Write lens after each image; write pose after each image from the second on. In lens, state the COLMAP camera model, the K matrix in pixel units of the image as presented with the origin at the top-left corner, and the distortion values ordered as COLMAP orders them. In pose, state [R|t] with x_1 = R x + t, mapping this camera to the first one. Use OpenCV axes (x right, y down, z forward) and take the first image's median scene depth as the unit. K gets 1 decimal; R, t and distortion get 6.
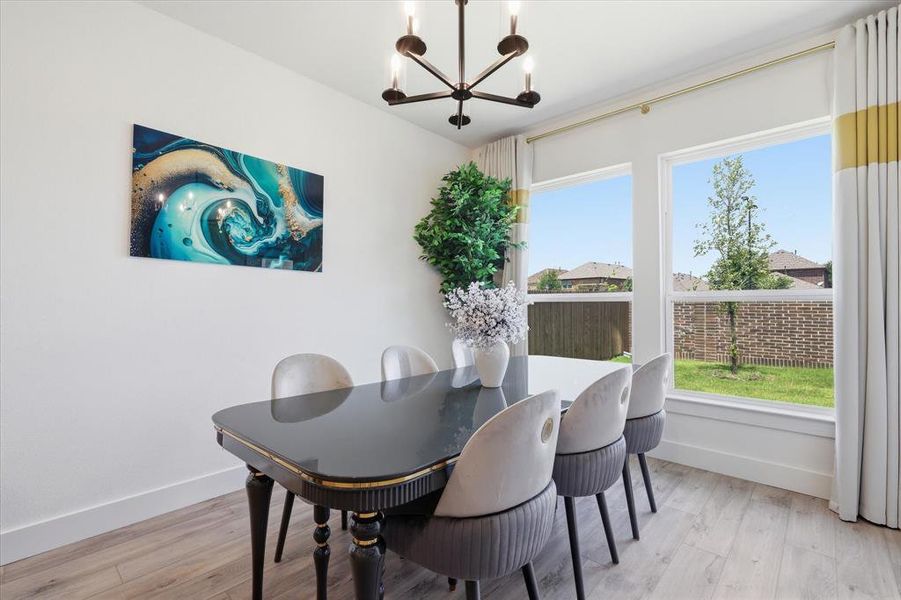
lens RADIAL K [[408.6, 0, 446.7], [0, 408.6, 300.6], [0, 0, 1]] dist [-0.004106, 0.002326]
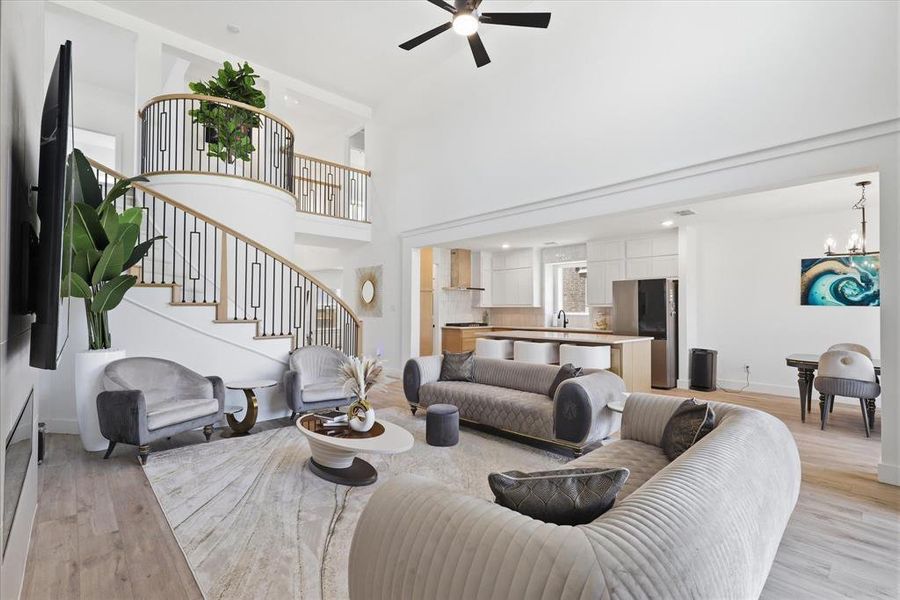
lens RADIAL K [[408.2, 0, 452.5], [0, 408.2, 301.7], [0, 0, 1]] dist [-0.004106, 0.002326]
pose [[-0.072827, -0.018247, -0.997178, 1.917213], [0.005957, 0.999807, -0.018731, -0.078886], [0.997327, -0.007305, -0.072705, -1.052824]]
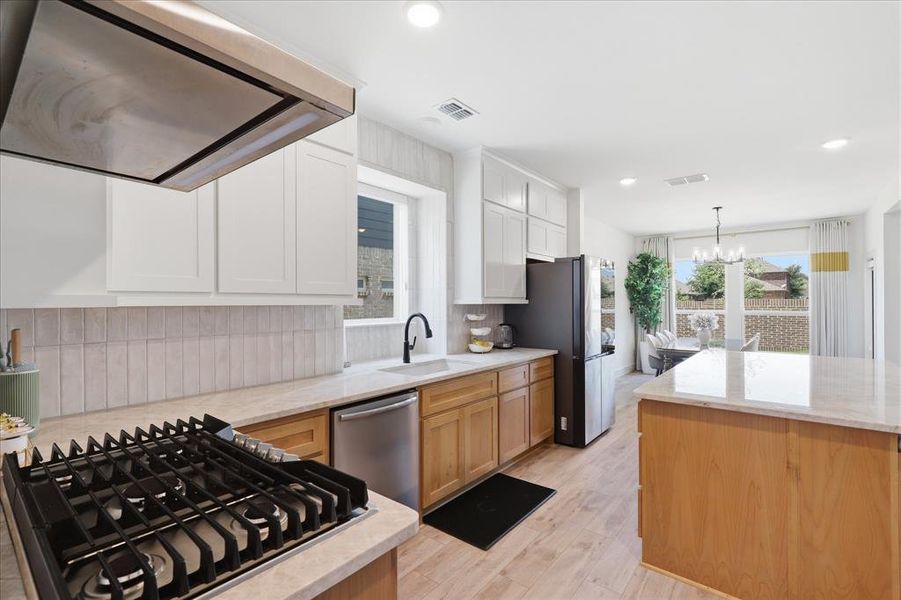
lens RADIAL K [[408.6, 0, 444.1], [0, 408.6, 301.4], [0, 0, 1]] dist [-0.004106, 0.002326]
pose [[0.998617, 0.000380, 0.052582, -1.633736], [-0.000710, 0.999980, 0.006249, -0.108863], [-0.052579, -0.006278, 0.998597, -1.600804]]
